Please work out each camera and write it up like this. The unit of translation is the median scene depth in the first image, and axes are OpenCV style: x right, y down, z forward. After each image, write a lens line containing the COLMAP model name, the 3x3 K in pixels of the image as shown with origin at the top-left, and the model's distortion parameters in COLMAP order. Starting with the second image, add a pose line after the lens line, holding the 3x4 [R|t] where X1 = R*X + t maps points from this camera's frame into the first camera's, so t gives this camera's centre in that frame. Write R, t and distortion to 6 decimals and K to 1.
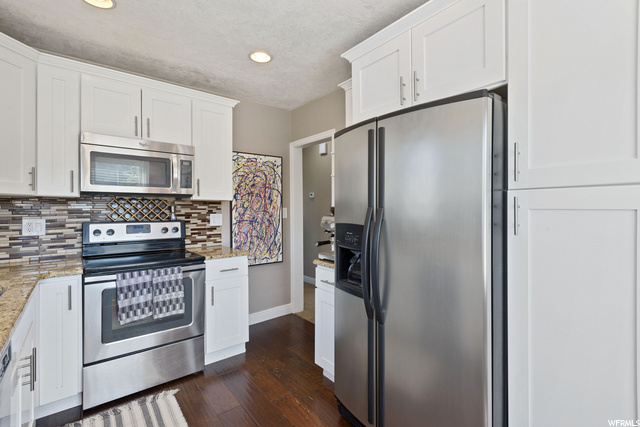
lens RADIAL K [[299.4, 0, 318.4], [0, 299.4, 211.5], [0, 0, 1]] dist [-0.001933, -0.001203]
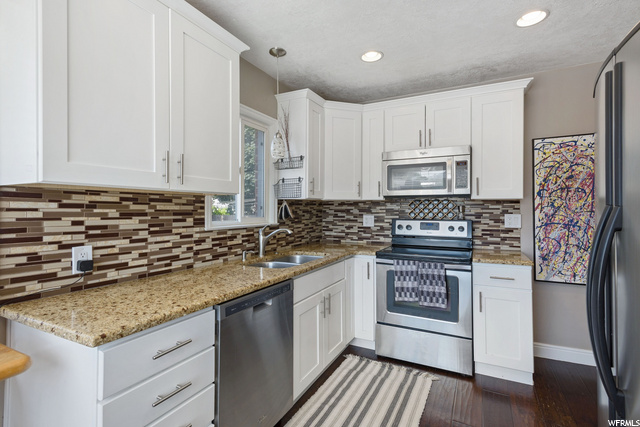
lens RADIAL K [[299.4, 0, 318.1], [0, 299.4, 209.2], [0, 0, 1]] dist [-0.001933, -0.001203]
pose [[0.395017, 0.001981, -0.918672, 0.300894], [-0.007655, 0.999970, -0.001136, -0.002116], [0.918642, 0.007481, 0.395020, 0.160866]]
